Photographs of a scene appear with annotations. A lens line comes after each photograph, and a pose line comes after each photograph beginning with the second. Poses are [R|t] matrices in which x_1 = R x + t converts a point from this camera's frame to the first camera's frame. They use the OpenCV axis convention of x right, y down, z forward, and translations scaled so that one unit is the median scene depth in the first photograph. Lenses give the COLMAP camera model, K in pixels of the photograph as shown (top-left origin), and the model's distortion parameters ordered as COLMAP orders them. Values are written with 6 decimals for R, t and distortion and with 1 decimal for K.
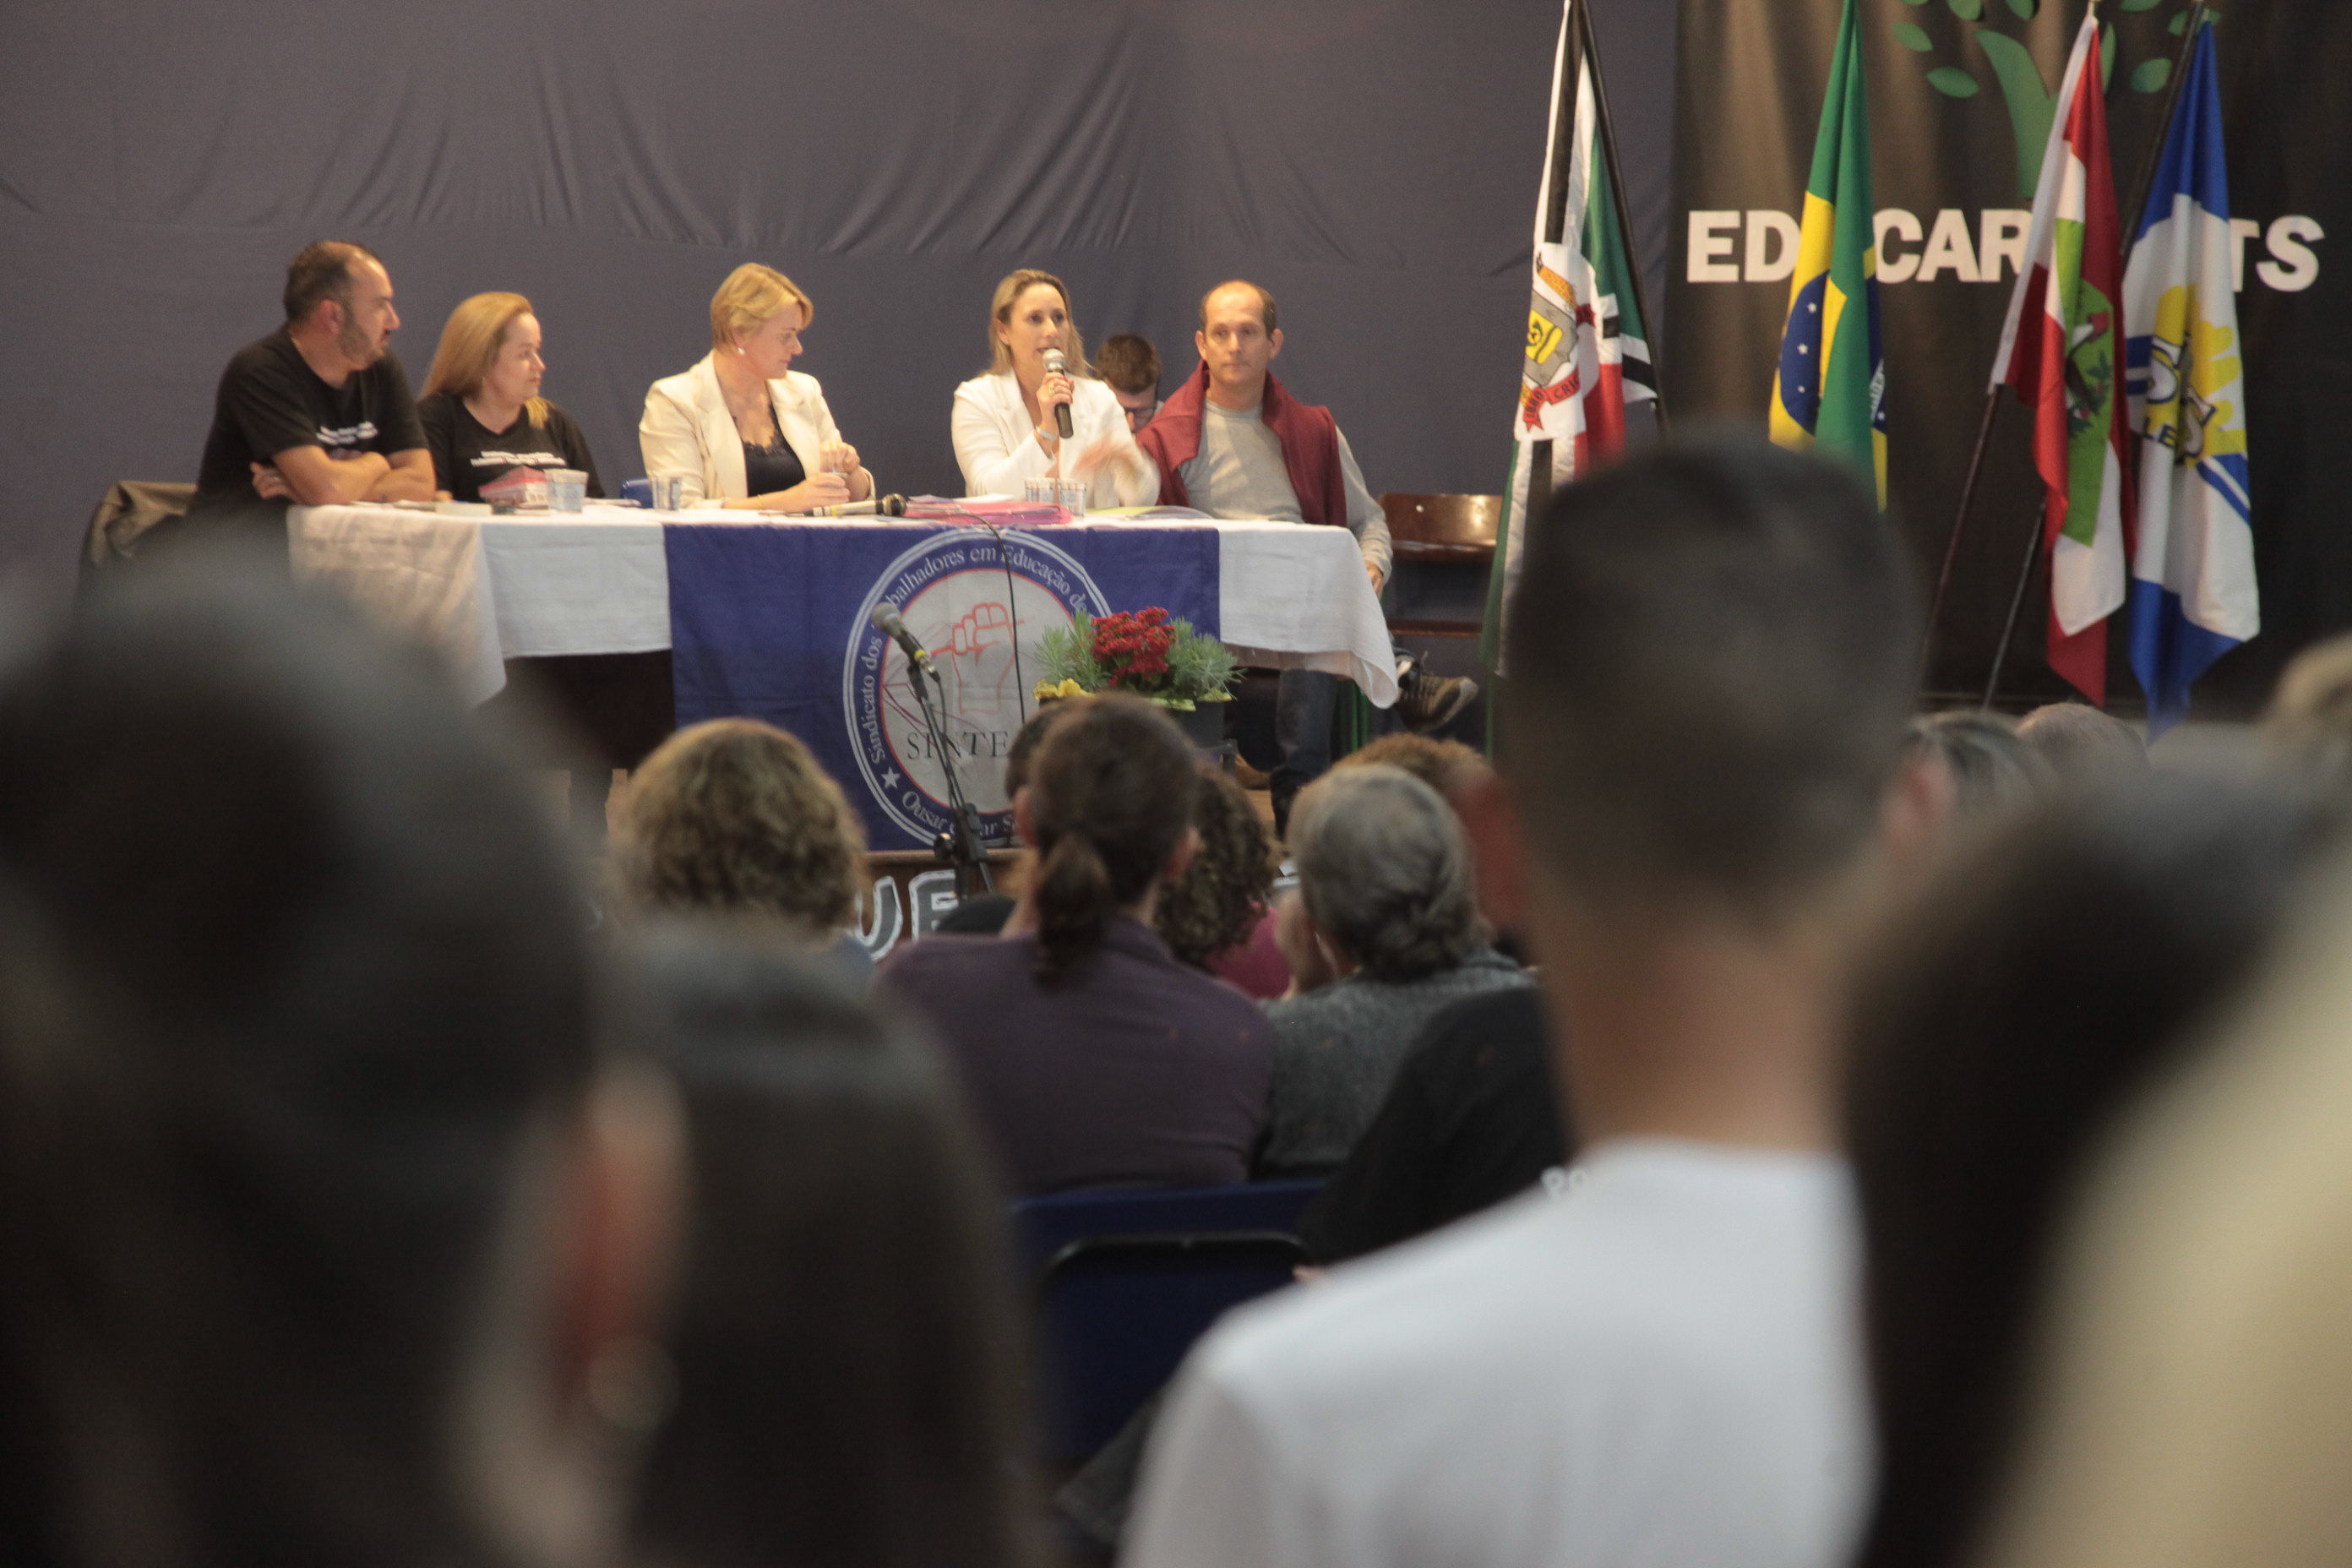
lens RADIAL K [[5871.2, 0, 1171.4], [0, 5871.2, 788.0], [0, 0, 1]] dist [0.361718, 0.000000]
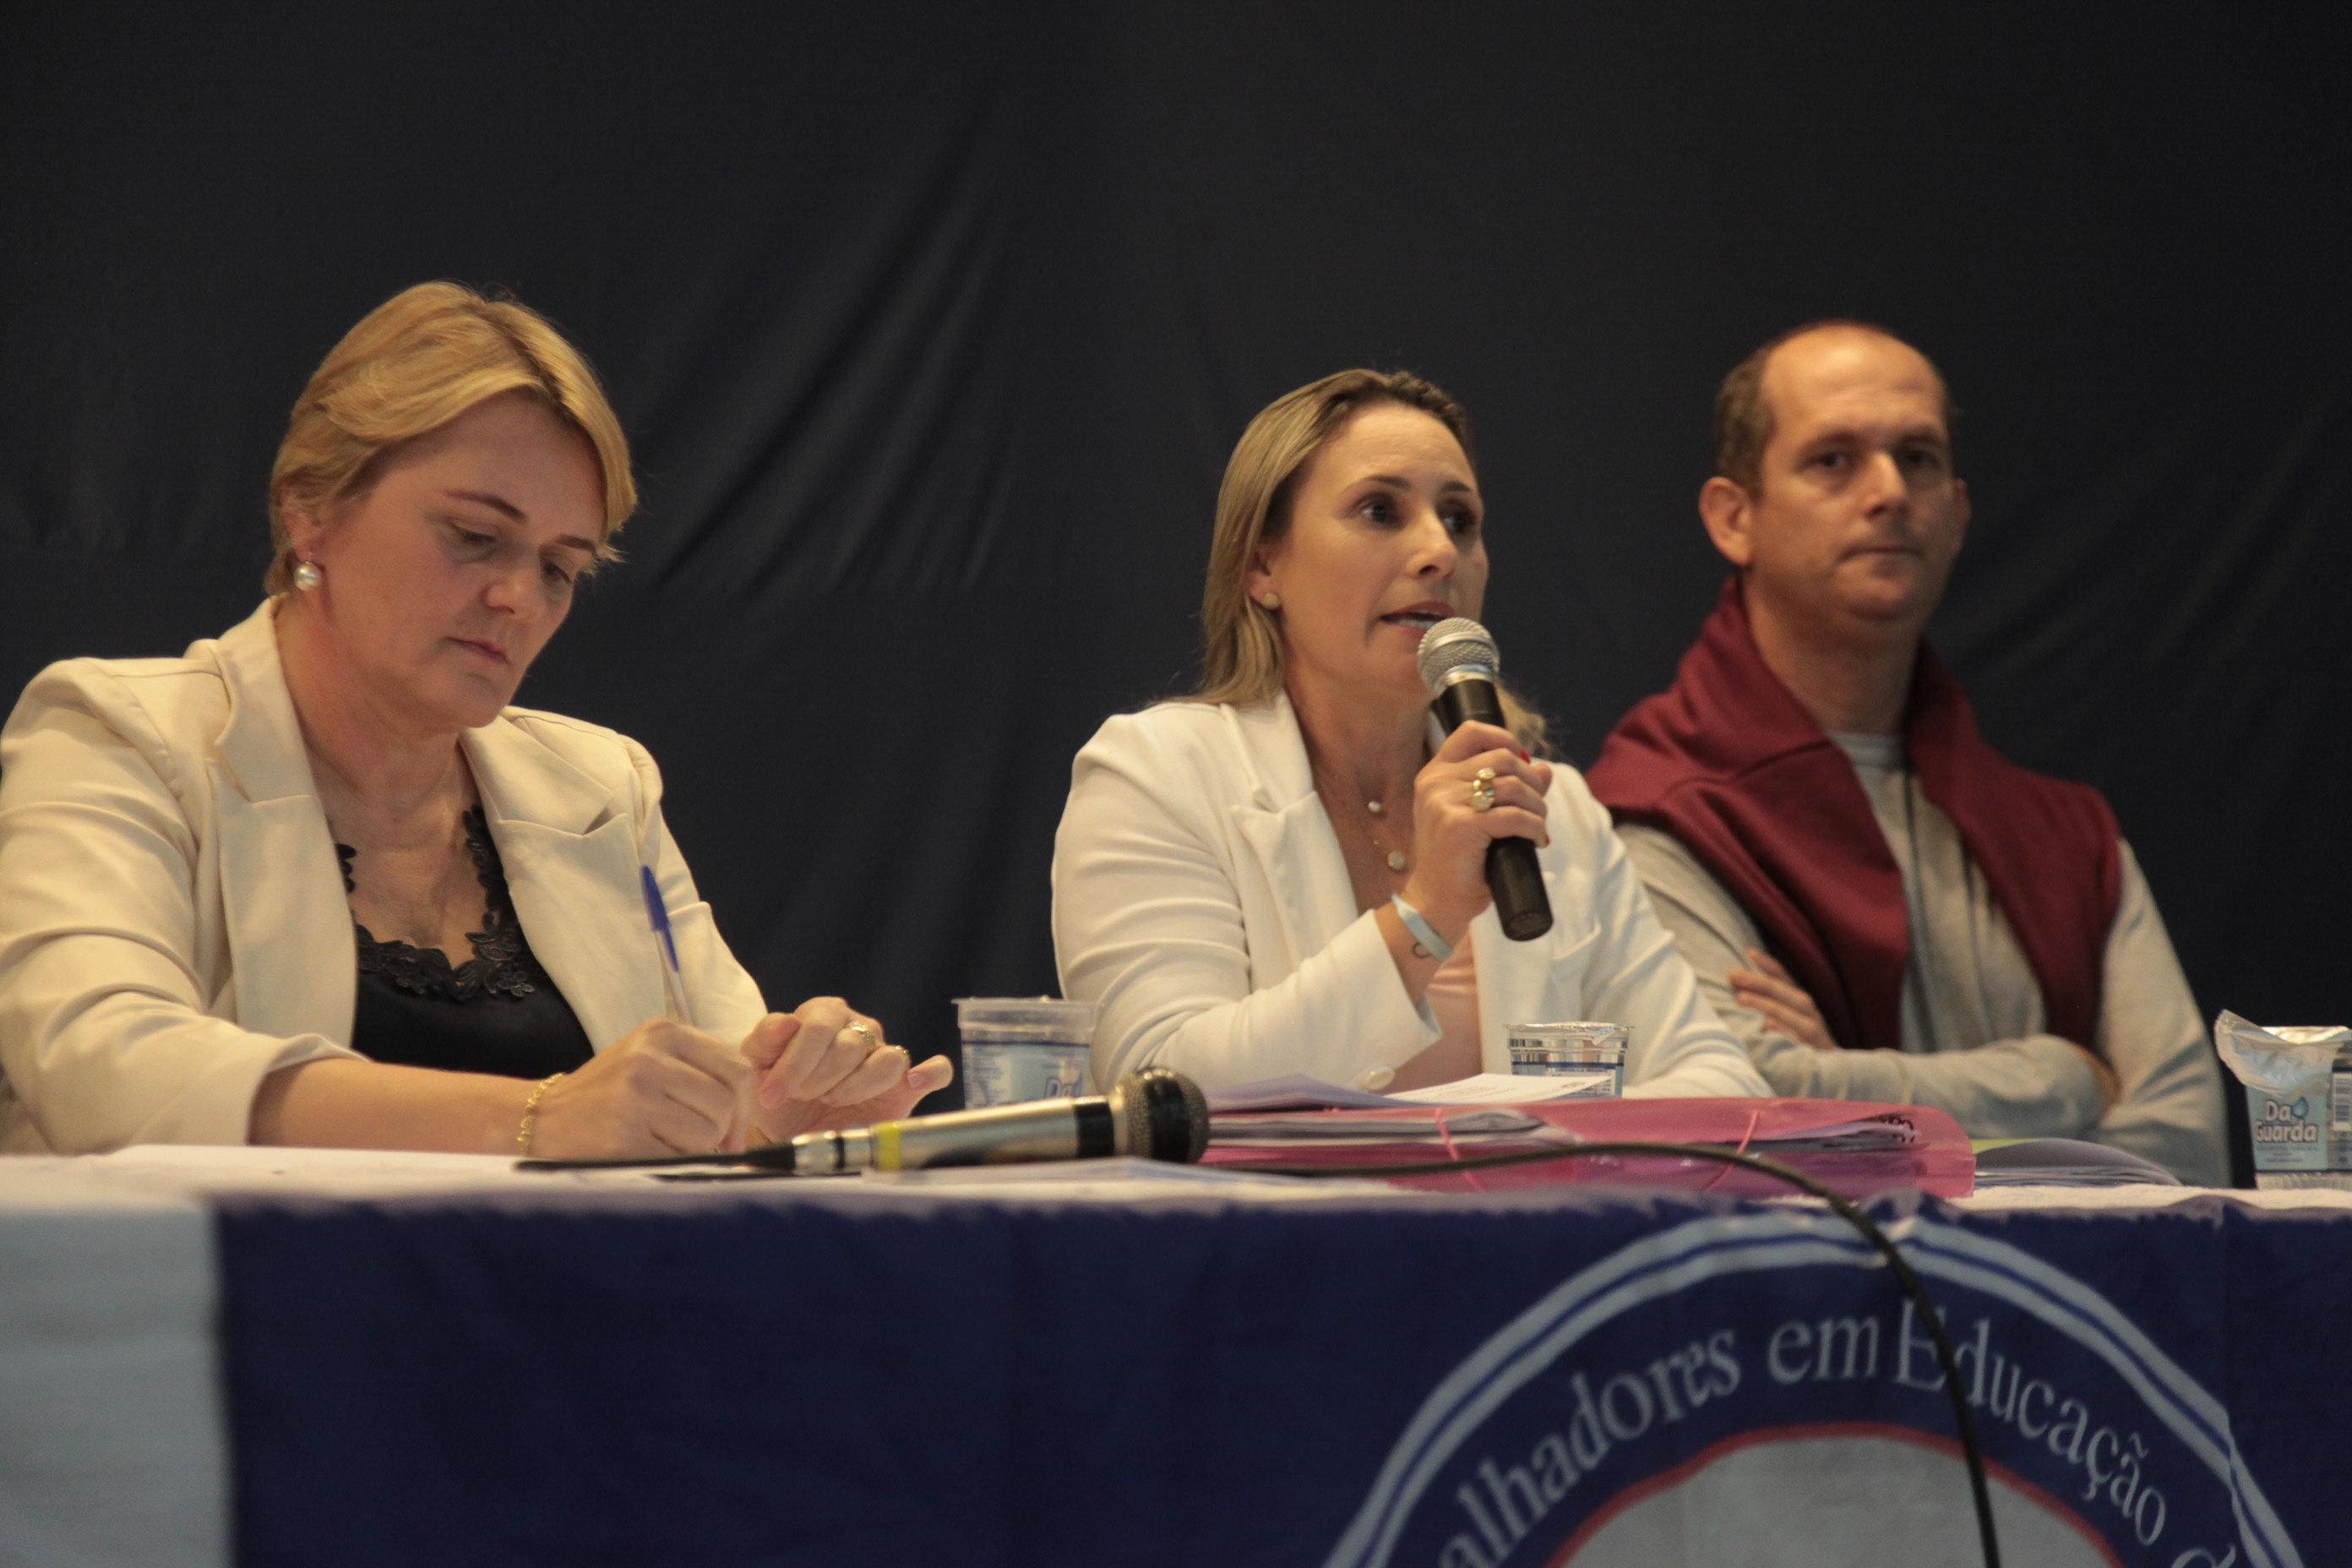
lens RADIAL K [[5556.6, 0, 1175.0], [0, 5556.6, 775.2], [0, 0, 1]] dist [0.068210, 0.000000]
pose [[0.991991, 0.005242, 0.126197, -0.075316], [0.011146, 0.991608, -0.128803, -0.034817], [-0.125813, 0.129178, 0.983608, 0.812642]]
